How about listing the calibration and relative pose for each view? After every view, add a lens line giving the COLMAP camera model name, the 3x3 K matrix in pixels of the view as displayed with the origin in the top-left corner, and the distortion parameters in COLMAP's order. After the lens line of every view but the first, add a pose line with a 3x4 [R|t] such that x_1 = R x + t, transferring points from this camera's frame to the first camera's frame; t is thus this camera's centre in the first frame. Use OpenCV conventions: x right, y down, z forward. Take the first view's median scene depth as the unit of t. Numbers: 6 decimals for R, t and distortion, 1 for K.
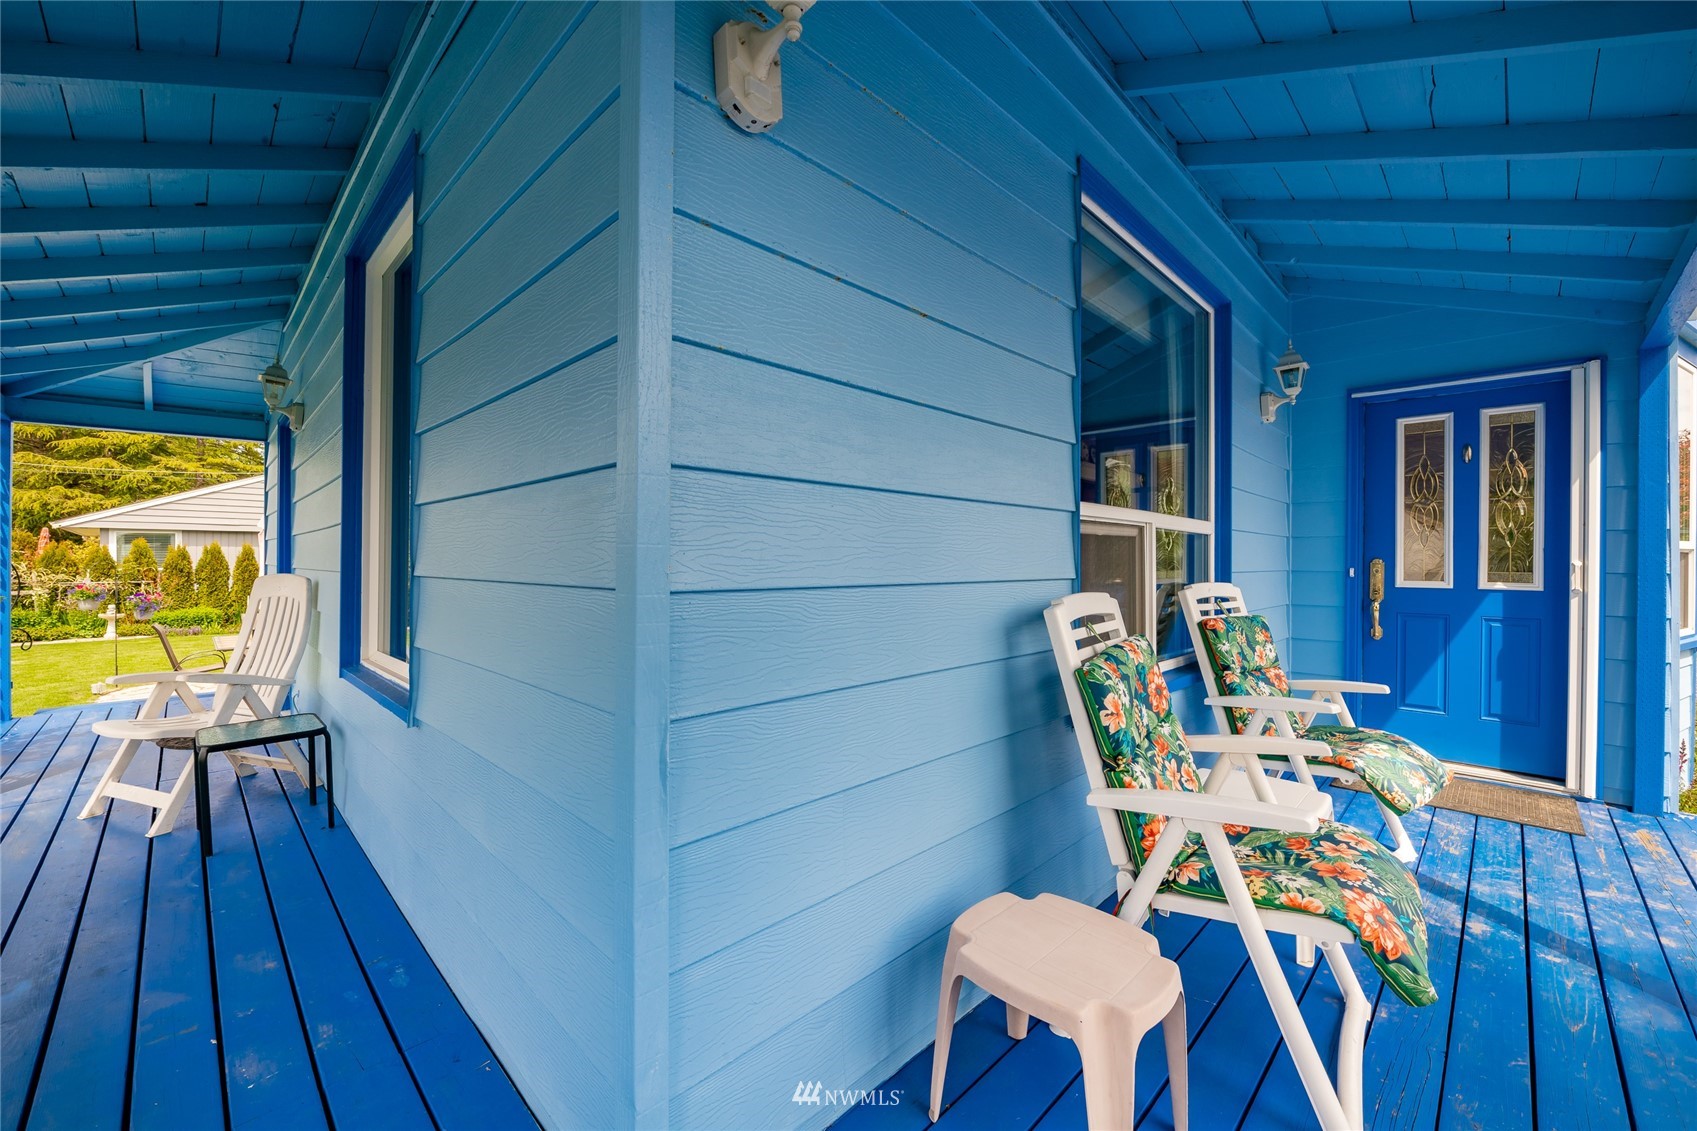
lens RADIAL K [[681.7, 0, 840.9], [0, 681.7, 555.1], [0, 0, 1]] dist [-0.004145, -0.000364]
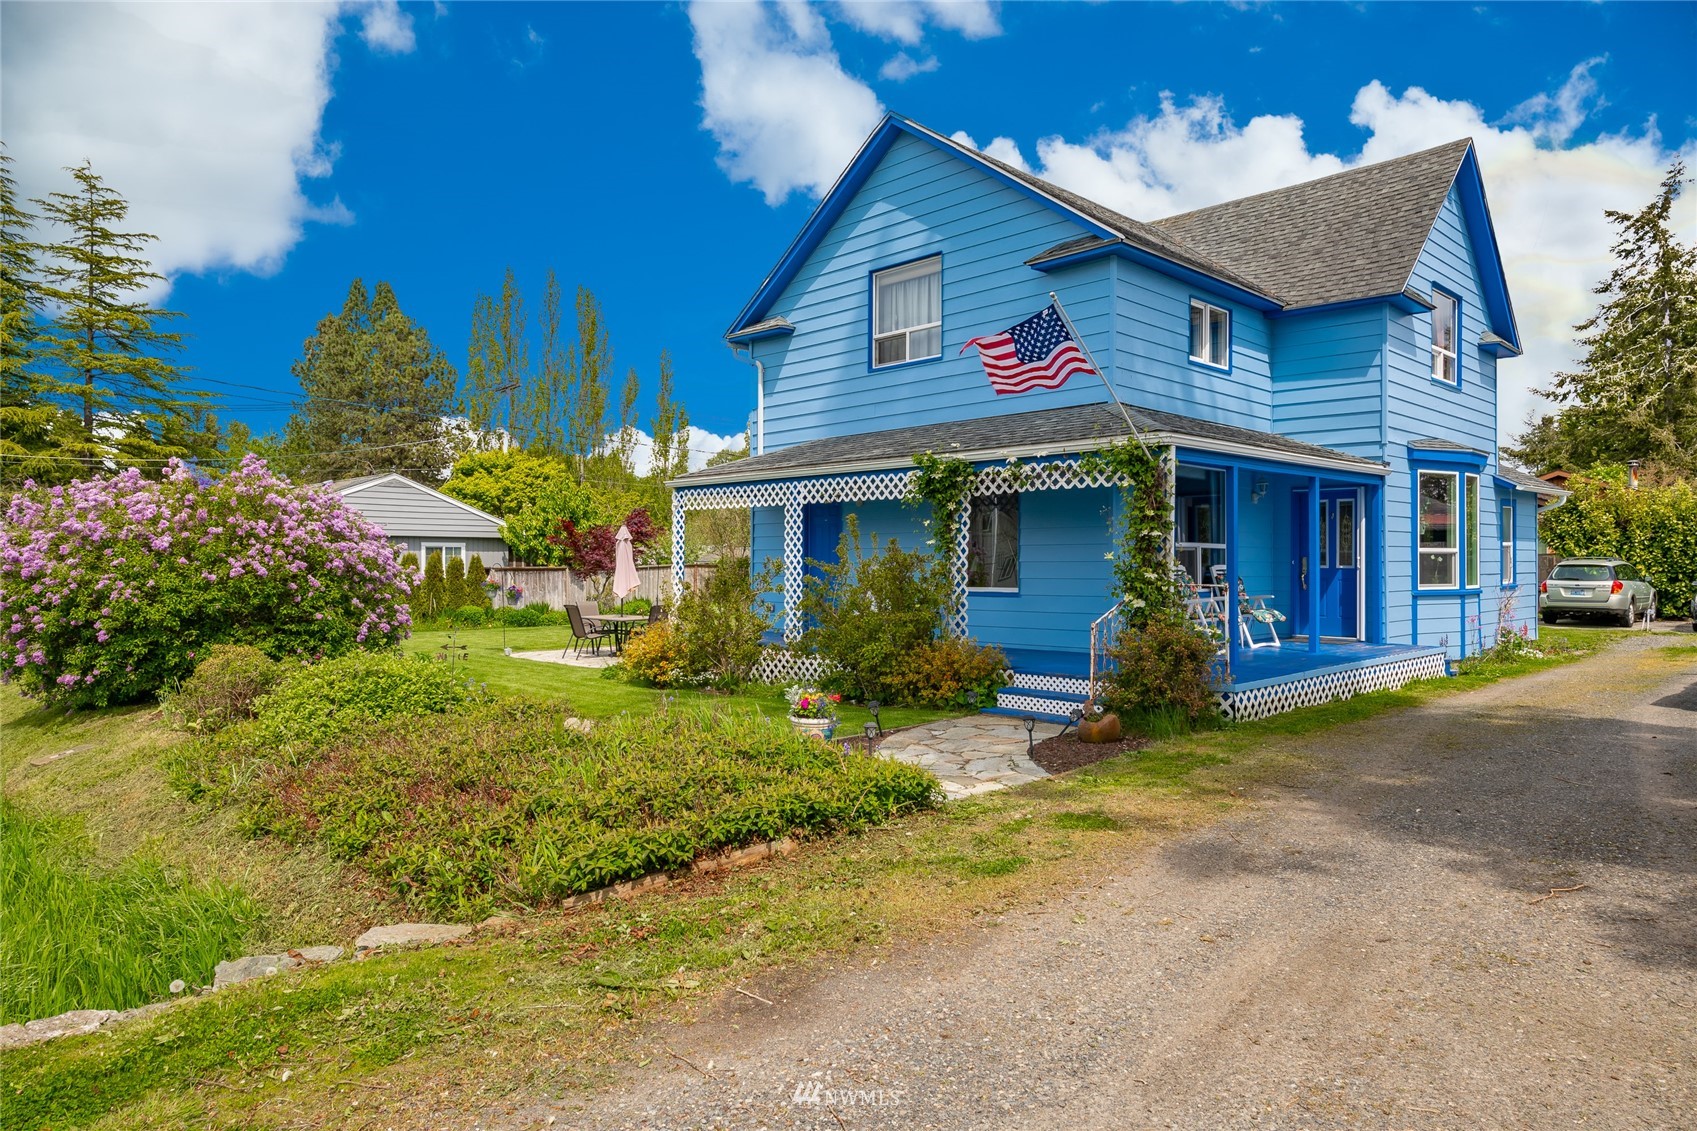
lens RADIAL K [[1076.7, 0, 851.4], [0, 1076.7, 558.5], [0, 0, 1]] dist [0.003491, 0.001369]
pose [[0.999886, -0.002079, 0.014983, -0.236708], [0.002100, 0.999997, -0.001433, 0.003548], [-0.014980, 0.001464, 0.999887, -0.752163]]
